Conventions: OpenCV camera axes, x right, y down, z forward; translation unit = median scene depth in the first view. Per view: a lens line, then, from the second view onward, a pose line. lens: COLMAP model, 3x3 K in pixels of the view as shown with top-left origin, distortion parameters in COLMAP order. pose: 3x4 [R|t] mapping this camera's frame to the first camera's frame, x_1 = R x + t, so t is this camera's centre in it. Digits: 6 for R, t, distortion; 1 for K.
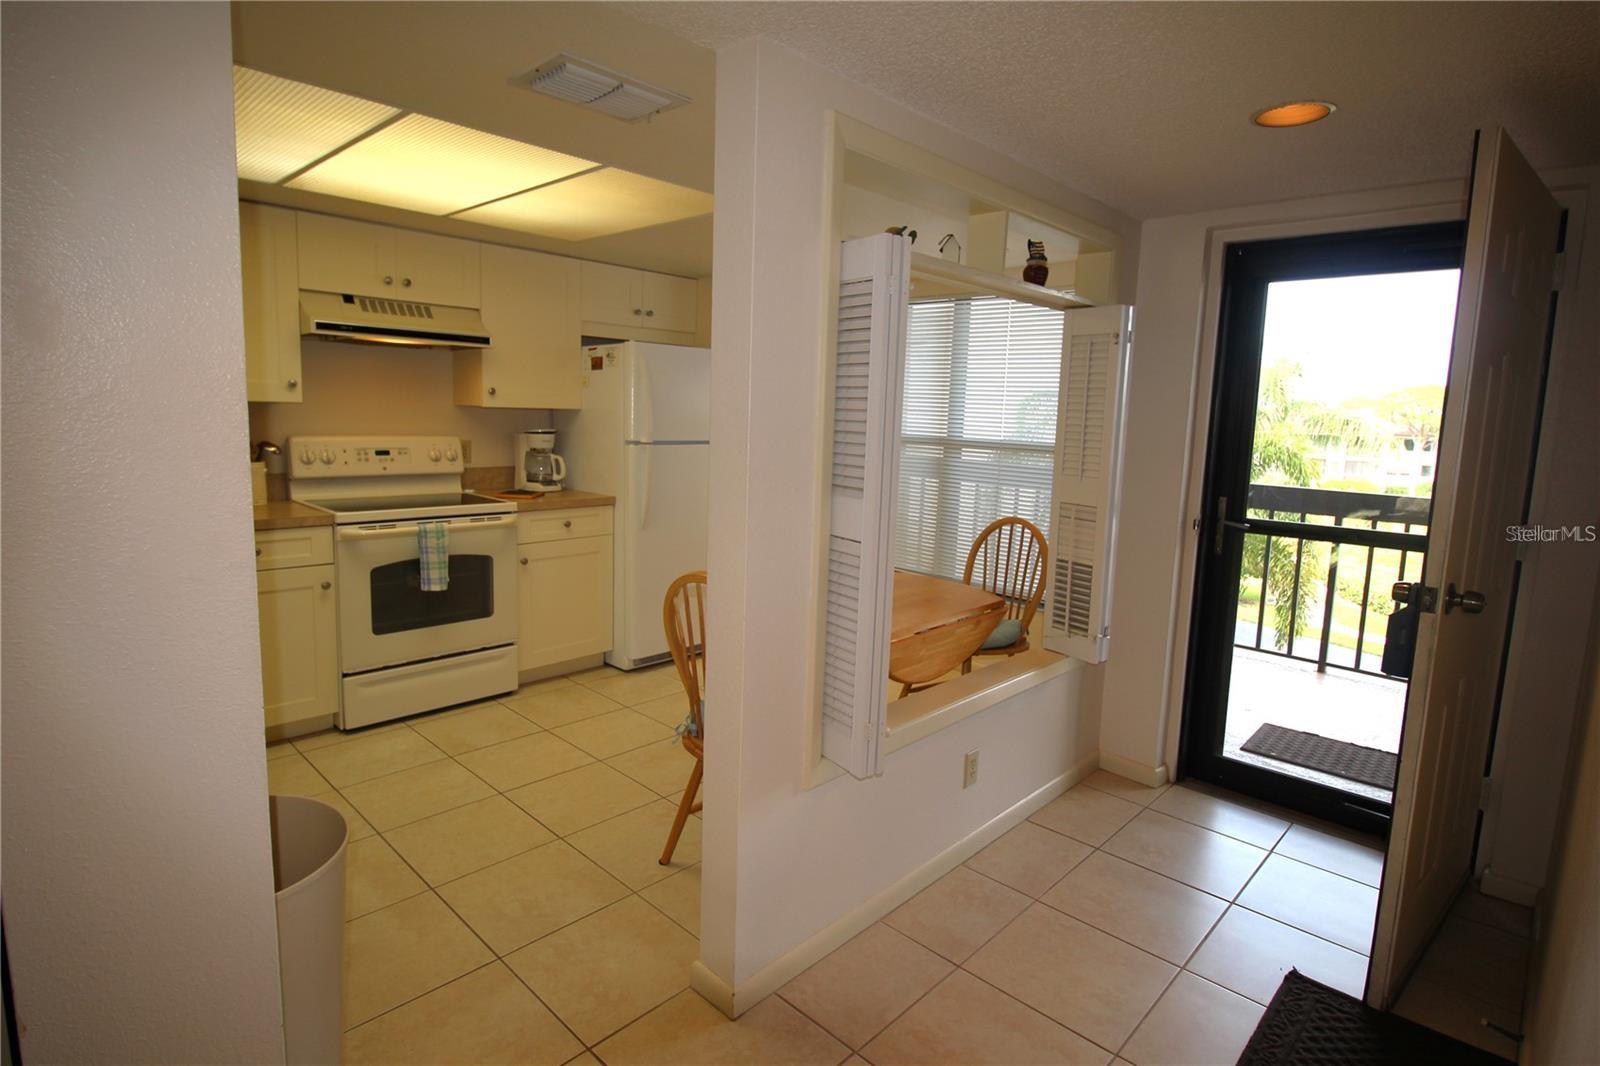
lens RADIAL K [[823.2, 0, 800.2], [0, 823.2, 514.3], [0, 0, 1]] dist [-0.002776, -0.000924]
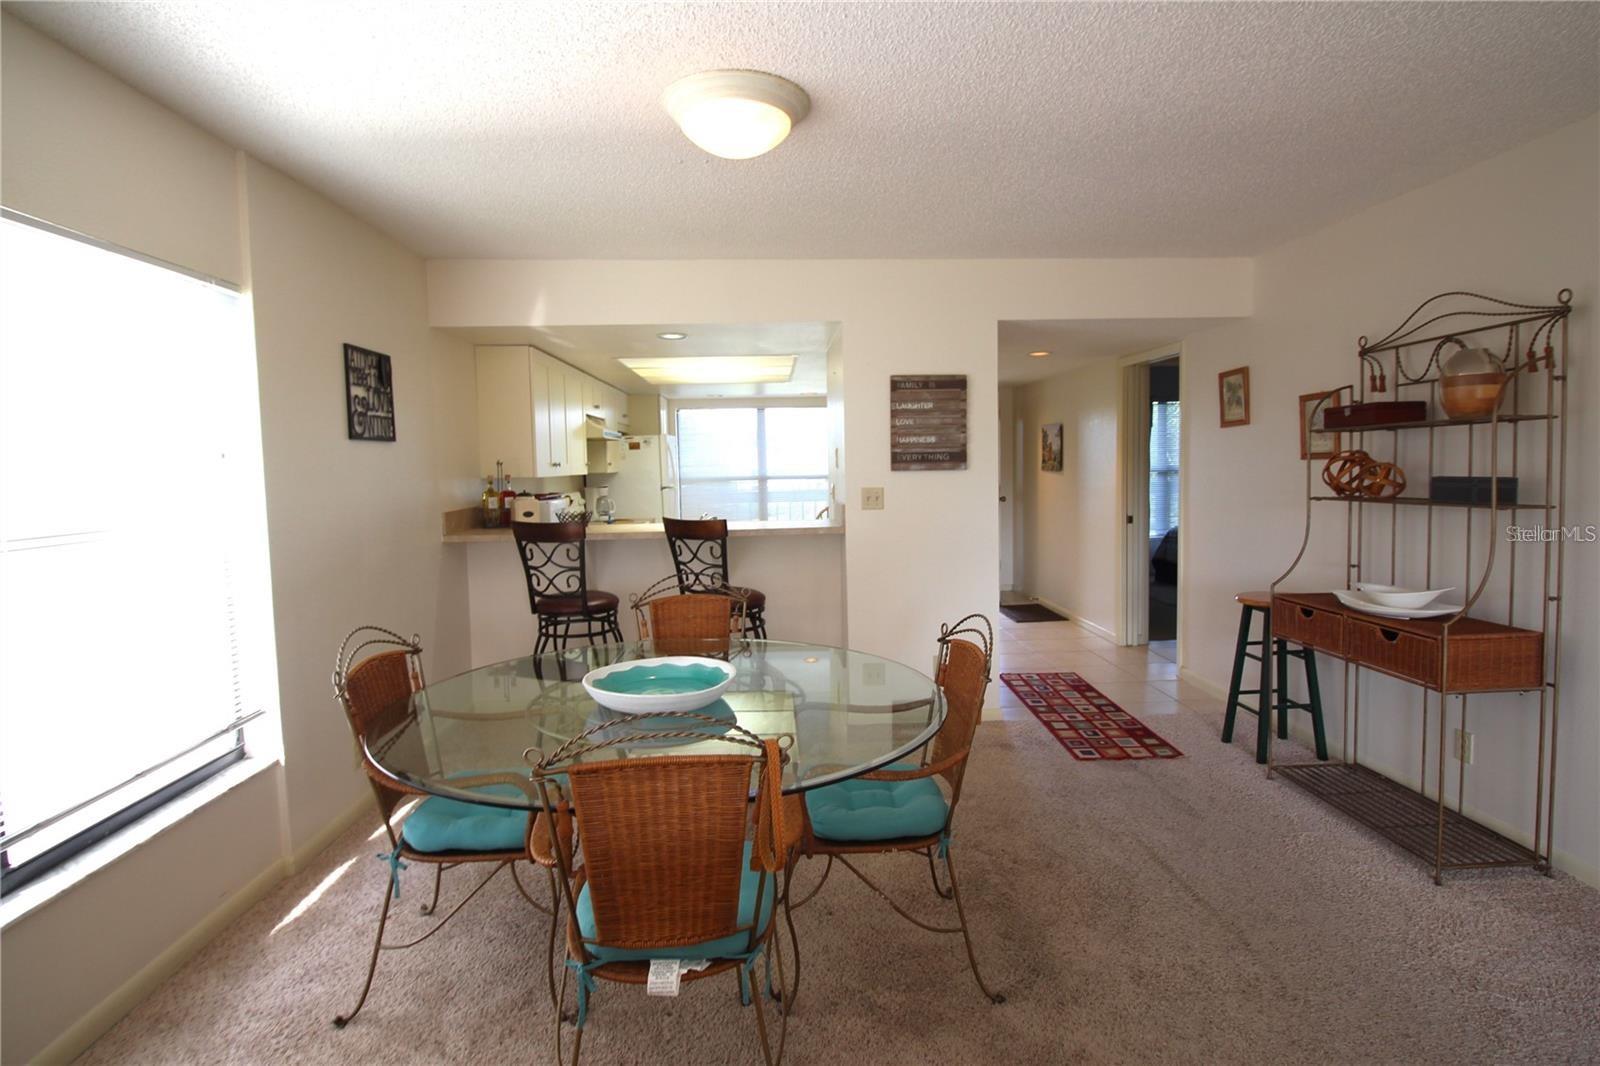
lens RADIAL K [[823.2, 0, 800.2], [0, 823.2, 514.3], [0, 0, 1]] dist [-0.002776, -0.000924]
pose [[0.686934, -0.094410, 0.720561, -1.431943], [0.136617, 0.990624, -0.000447, 0.016443], [-0.713763, 0.098748, 0.693391, -0.539150]]
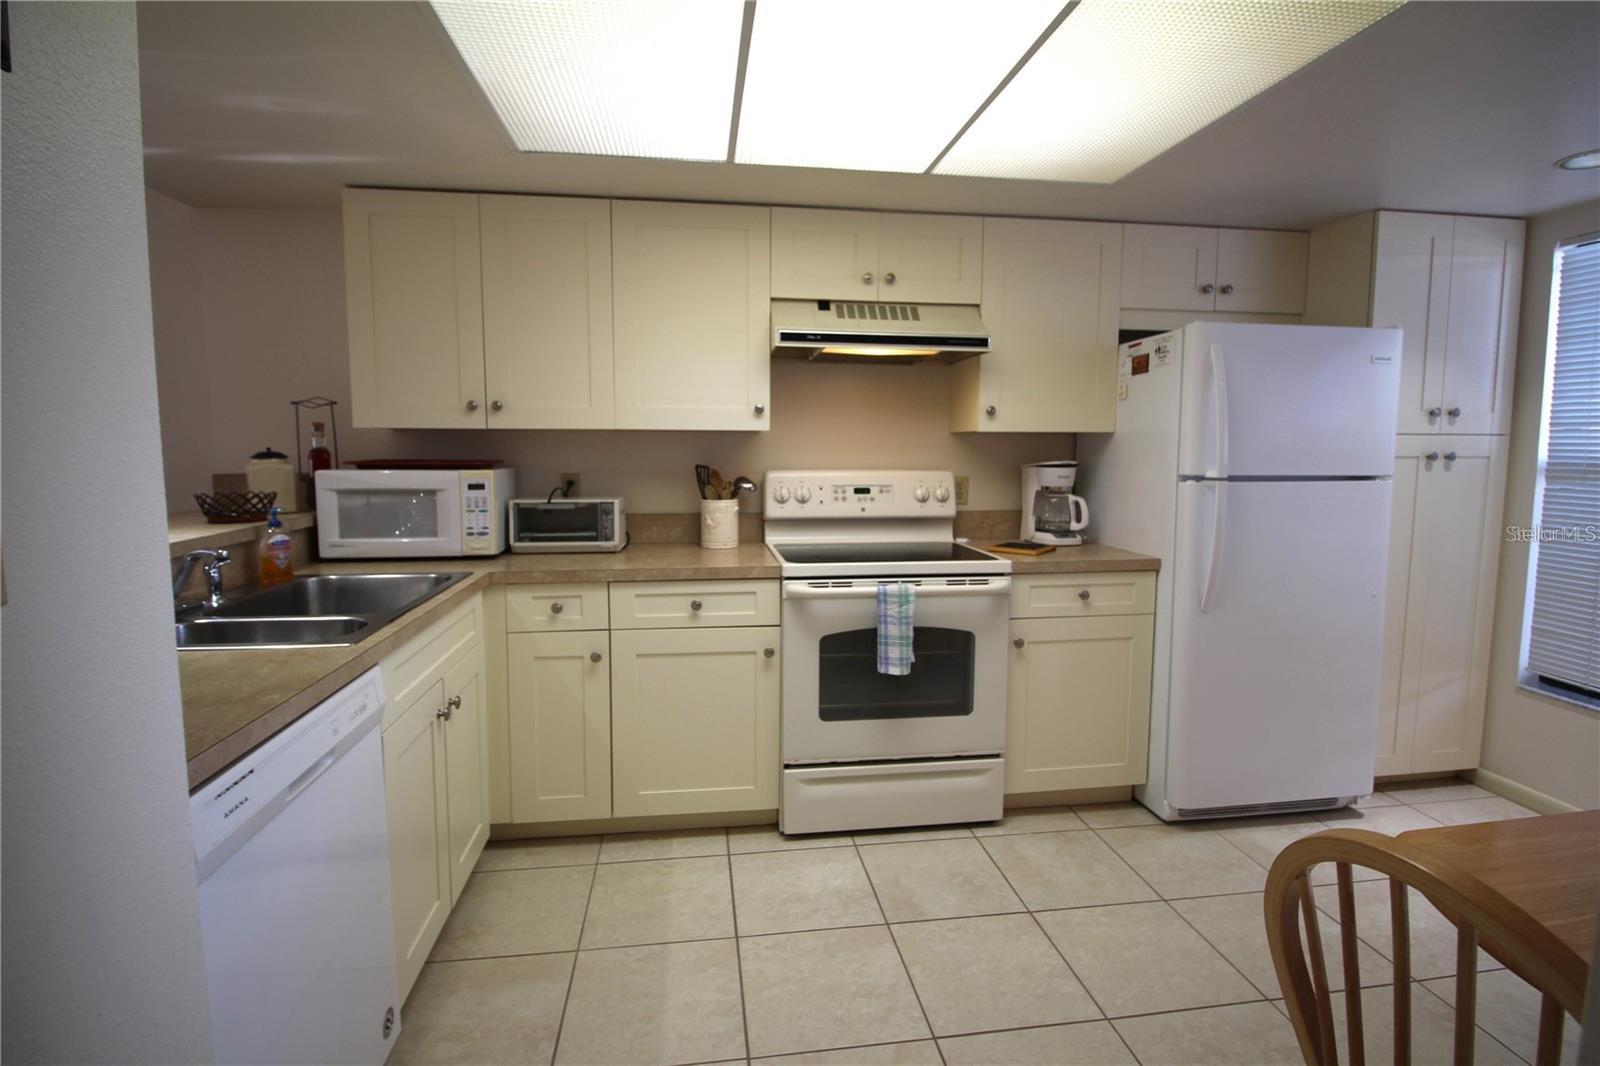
lens RADIAL K [[767.9, 0, 798.0], [0, 767.9, 515.4], [0, 0, 1]] dist [0.000816, -0.011324]
pose [[0.784311, 0.026473, -0.619803, -0.075188], [-0.056941, 0.997944, -0.029430, -0.023220], [0.617750, 0.058375, 0.784205, 0.351767]]
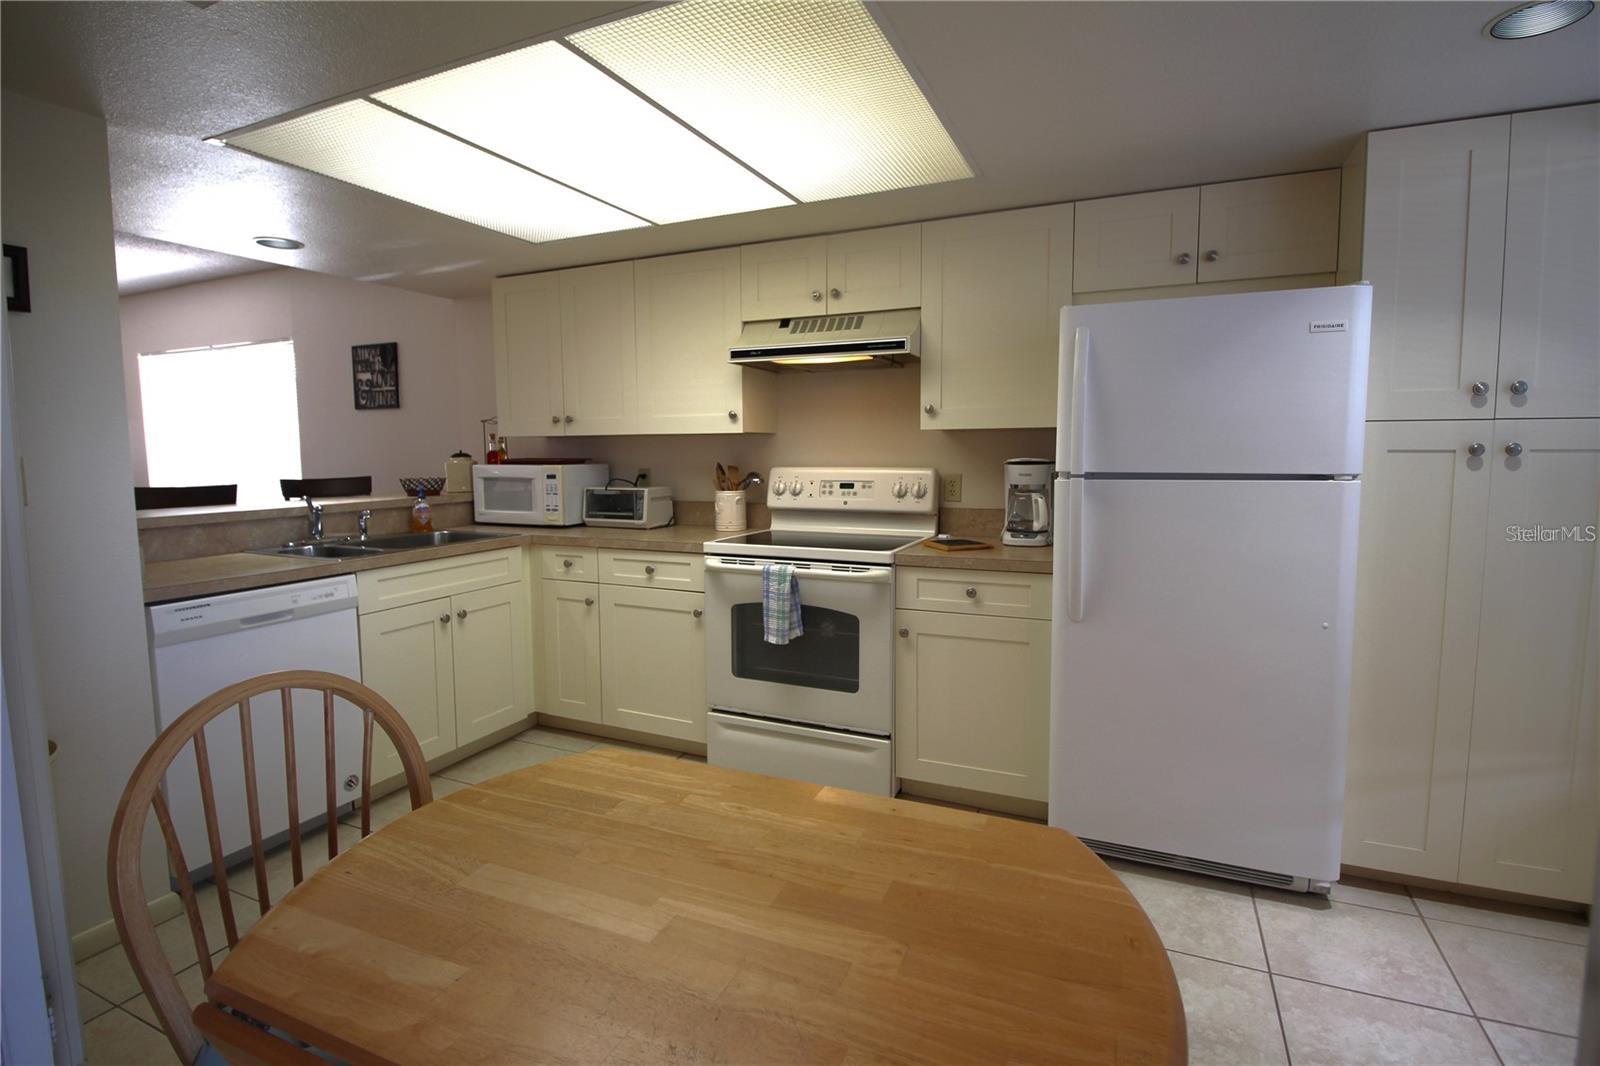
lens RADIAL K [[767.9, 0, 798.0], [0, 767.9, 515.4], [0, 0, 1]] dist [0.000816, -0.011324]
pose [[0.329119, 0.045681, -0.943183, 0.283772], [-0.103394, 0.994567, 0.012090, -0.046857], [0.938611, 0.093540, 0.332054, 0.671299]]
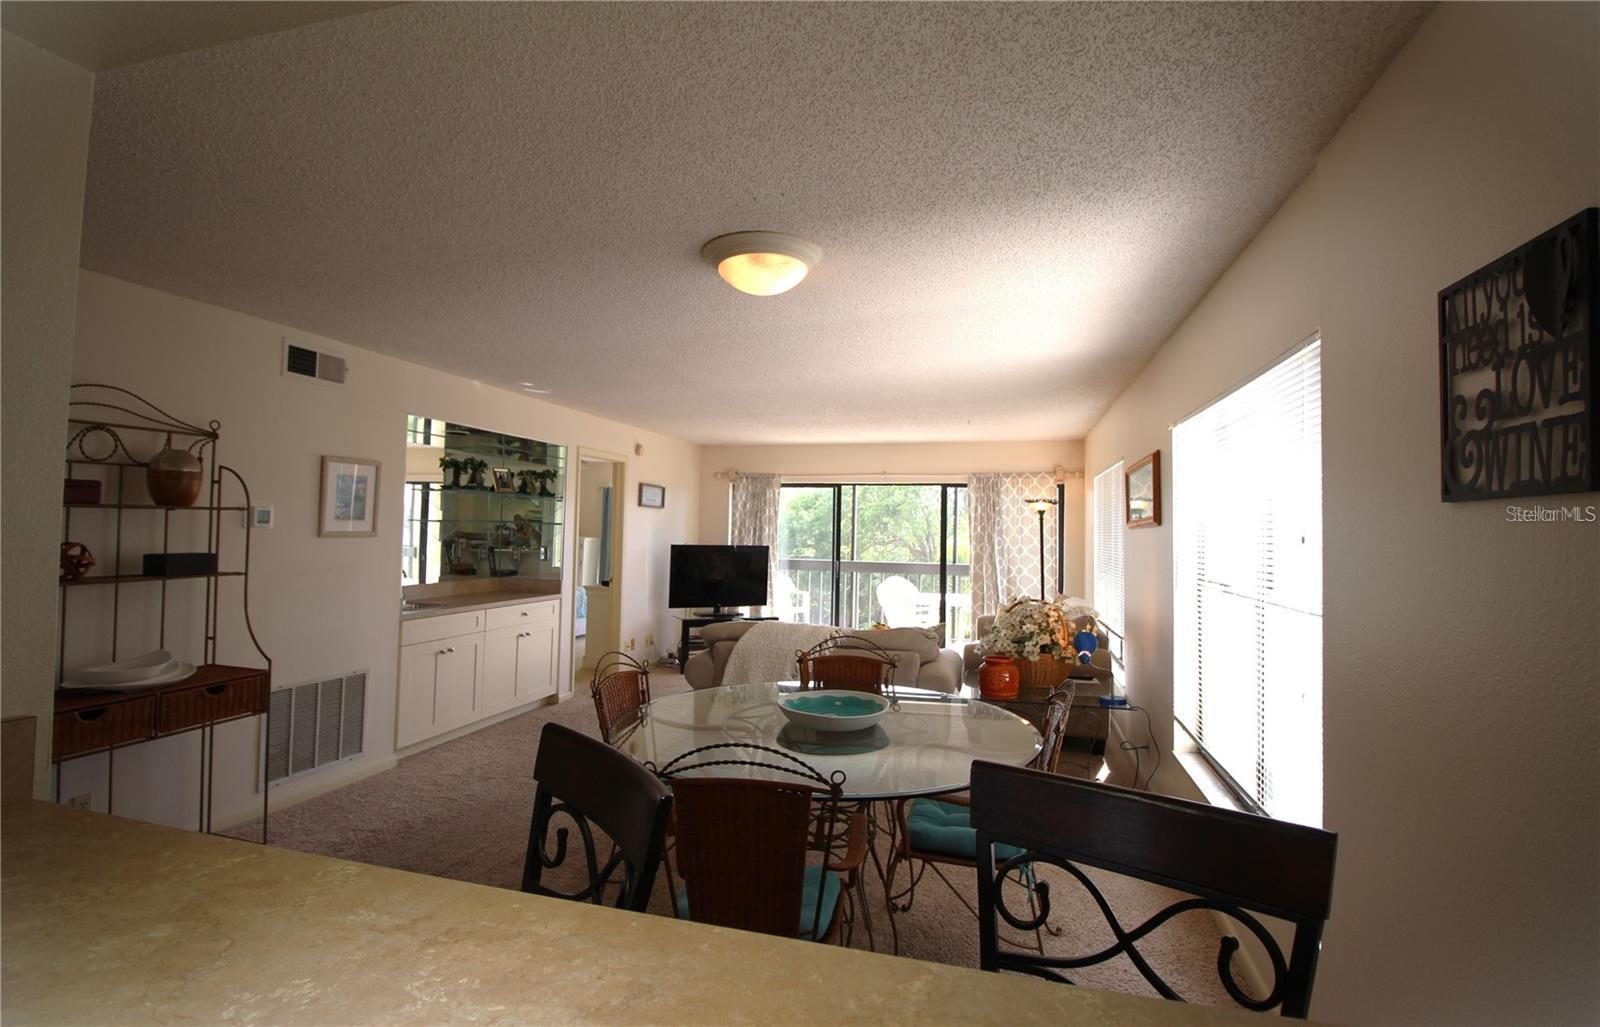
lens RADIAL K [[763.9, 0, 778.5], [0, 763.9, 489.1], [0, 0, 1]] dist [0.002362, -0.000354]
pose [[-0.885494, -0.077059, -0.458217, -0.677777], [-0.109990, 0.992887, 0.045579, -0.115567], [0.451445, 0.090759, -0.887671, 0.575318]]
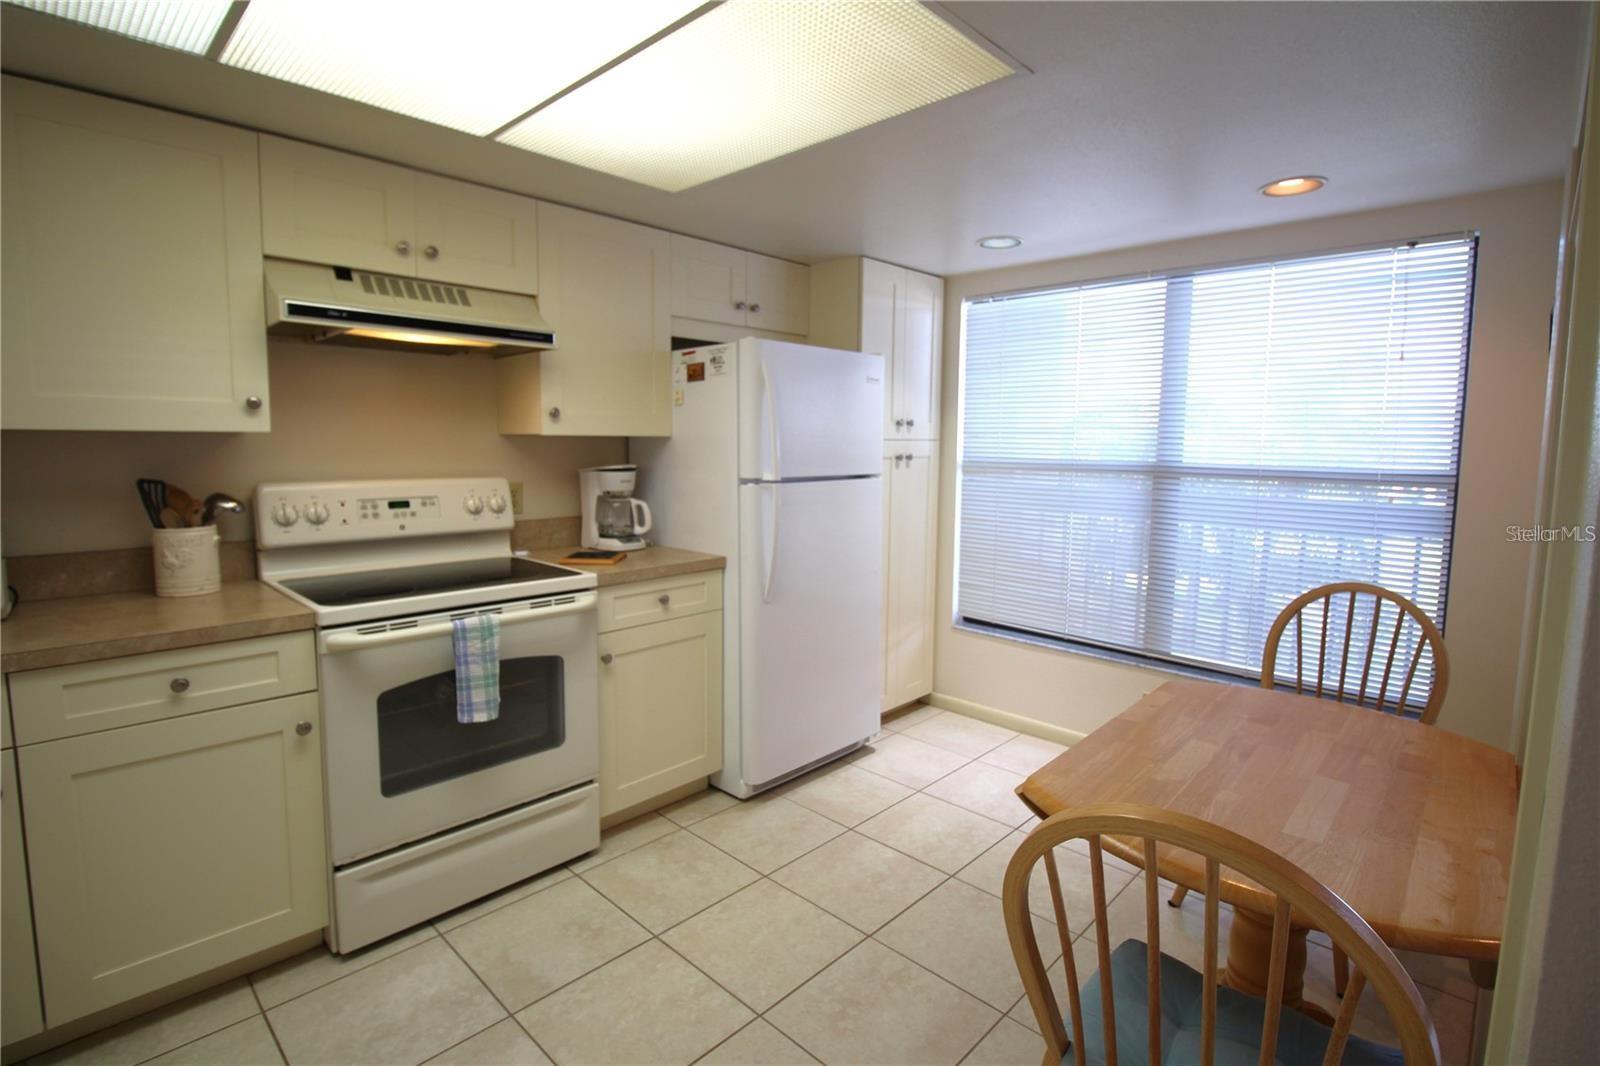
lens RADIAL K [[767.9, 0, 798.0], [0, 767.9, 515.4], [0, 0, 1]] dist [0.000816, -0.011324]
pose [[0.999730, -0.022355, -0.006412, -0.170291], [0.022157, 0.999323, -0.029384, -0.039583], [0.007064, 0.029234, 0.999548, 0.361528]]
